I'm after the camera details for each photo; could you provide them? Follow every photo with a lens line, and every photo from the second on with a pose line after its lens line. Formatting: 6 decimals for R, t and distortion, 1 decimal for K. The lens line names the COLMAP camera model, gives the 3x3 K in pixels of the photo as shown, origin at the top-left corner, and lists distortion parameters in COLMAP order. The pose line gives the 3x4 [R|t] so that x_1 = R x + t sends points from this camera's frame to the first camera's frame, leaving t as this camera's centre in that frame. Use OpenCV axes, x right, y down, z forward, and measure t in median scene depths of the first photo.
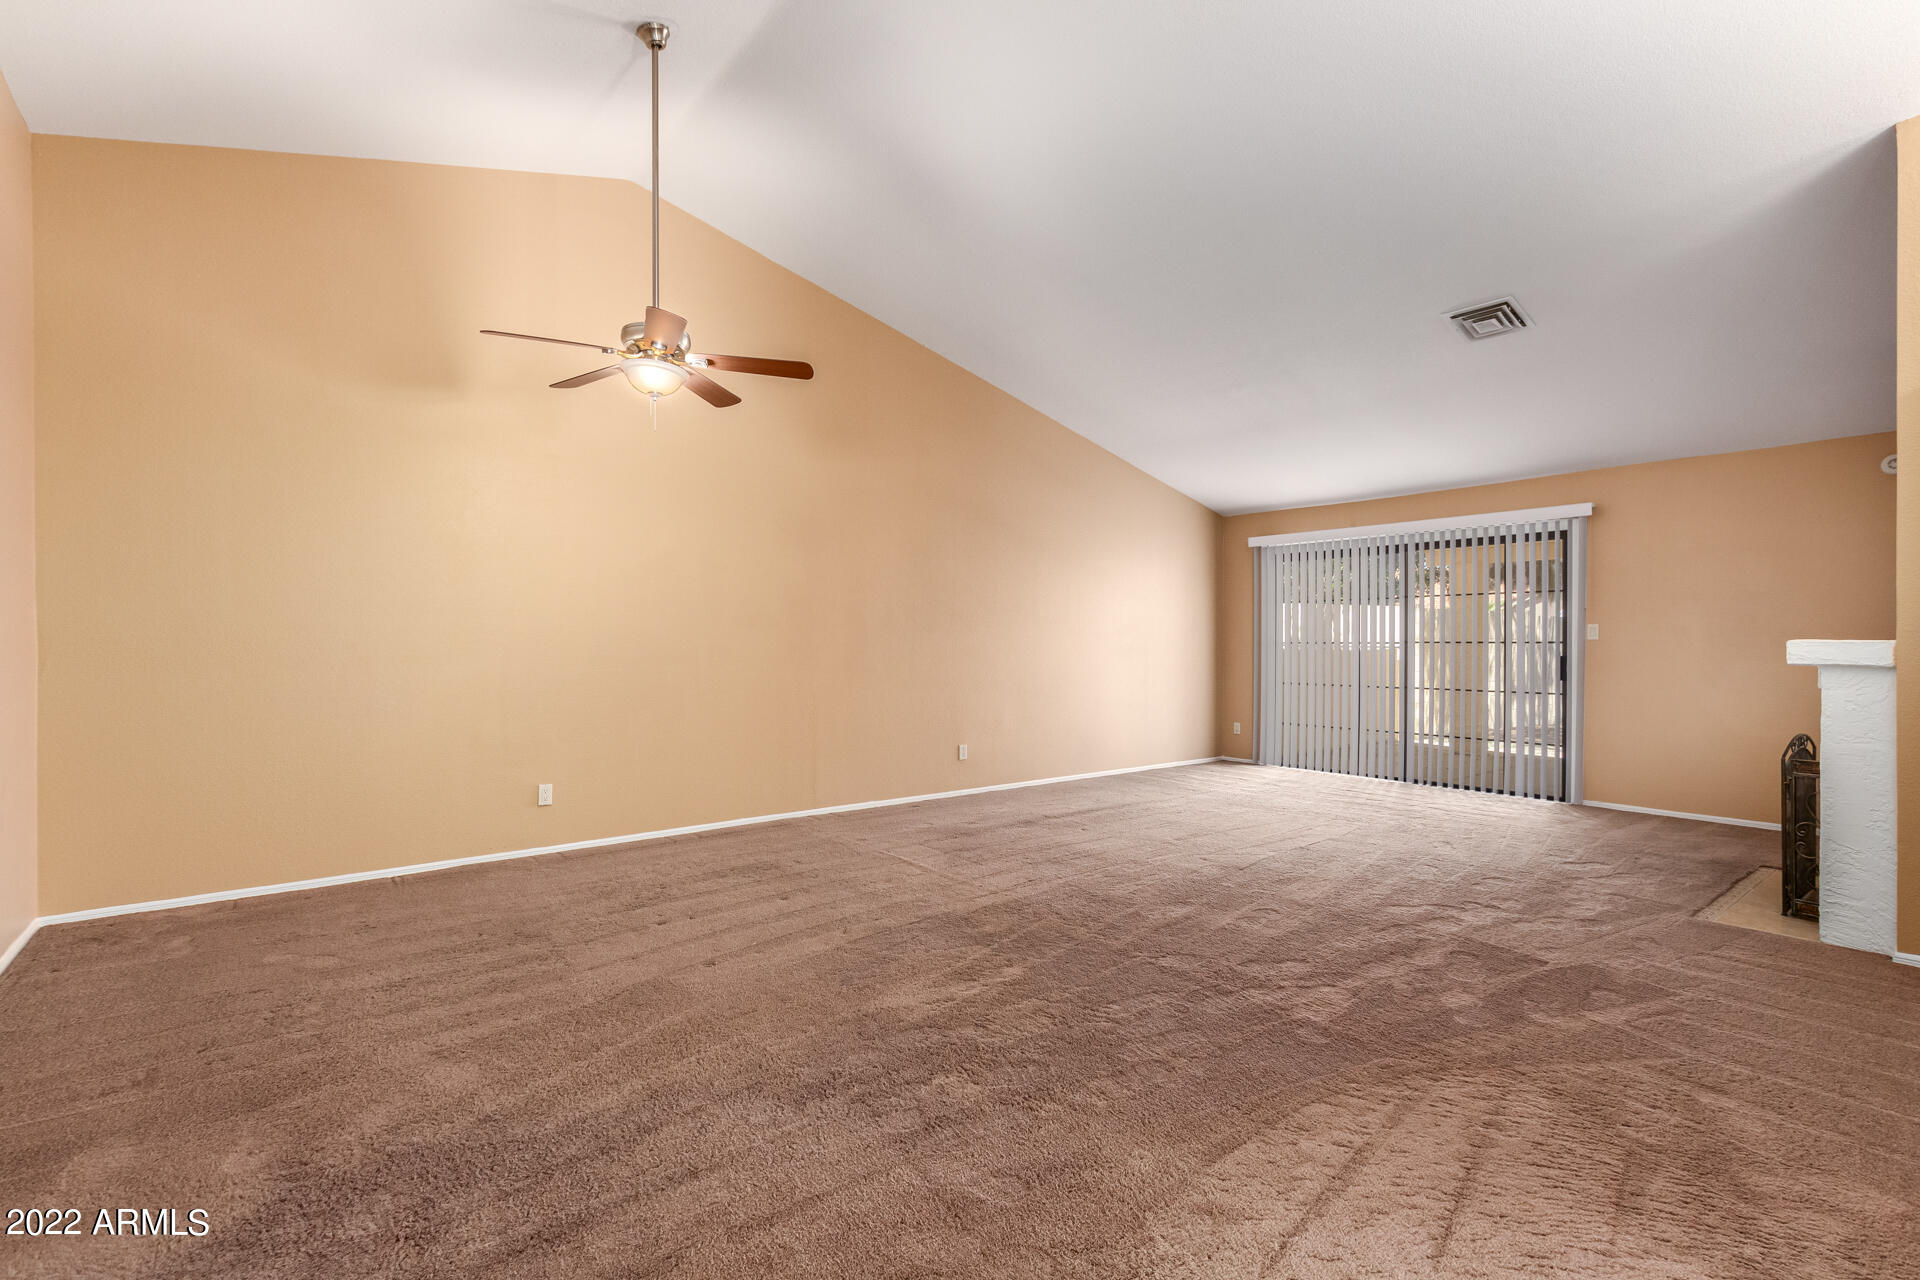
lens RADIAL K [[882.4, 0, 962.3], [0, 882.4, 642.4], [0, 0, 1]] dist [0.003902, -0.000102]
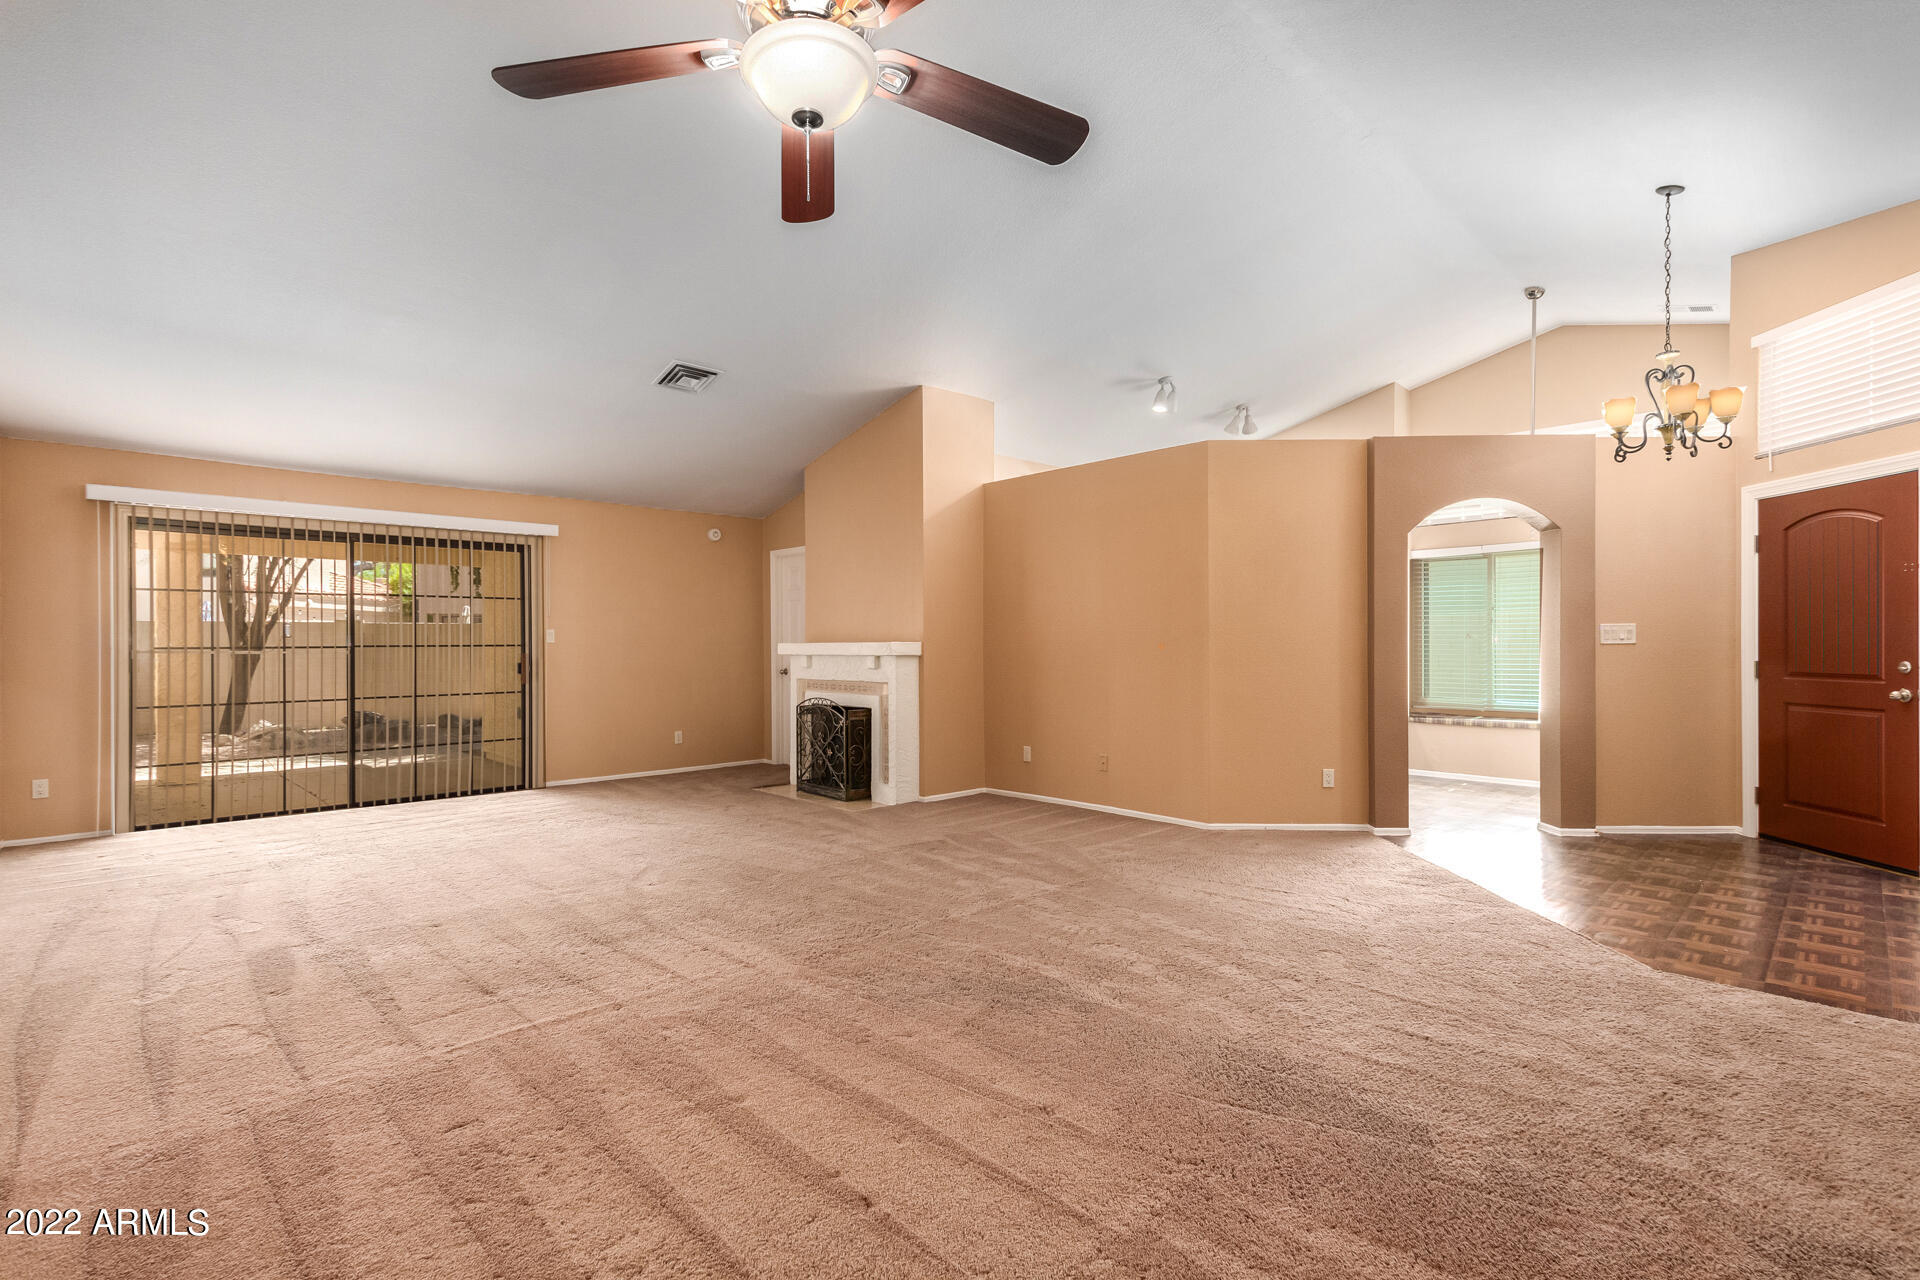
lens RADIAL K [[882.4, 0, 962.3], [0, 882.4, 642.9], [0, 0, 1]] dist [0.003902, -0.000102]
pose [[-0.096944, 0.001520, 0.995289, -0.752640], [0.005021, 0.999987, -0.001038, 0.000824], [-0.995277, 0.004897, -0.096951, 0.881971]]
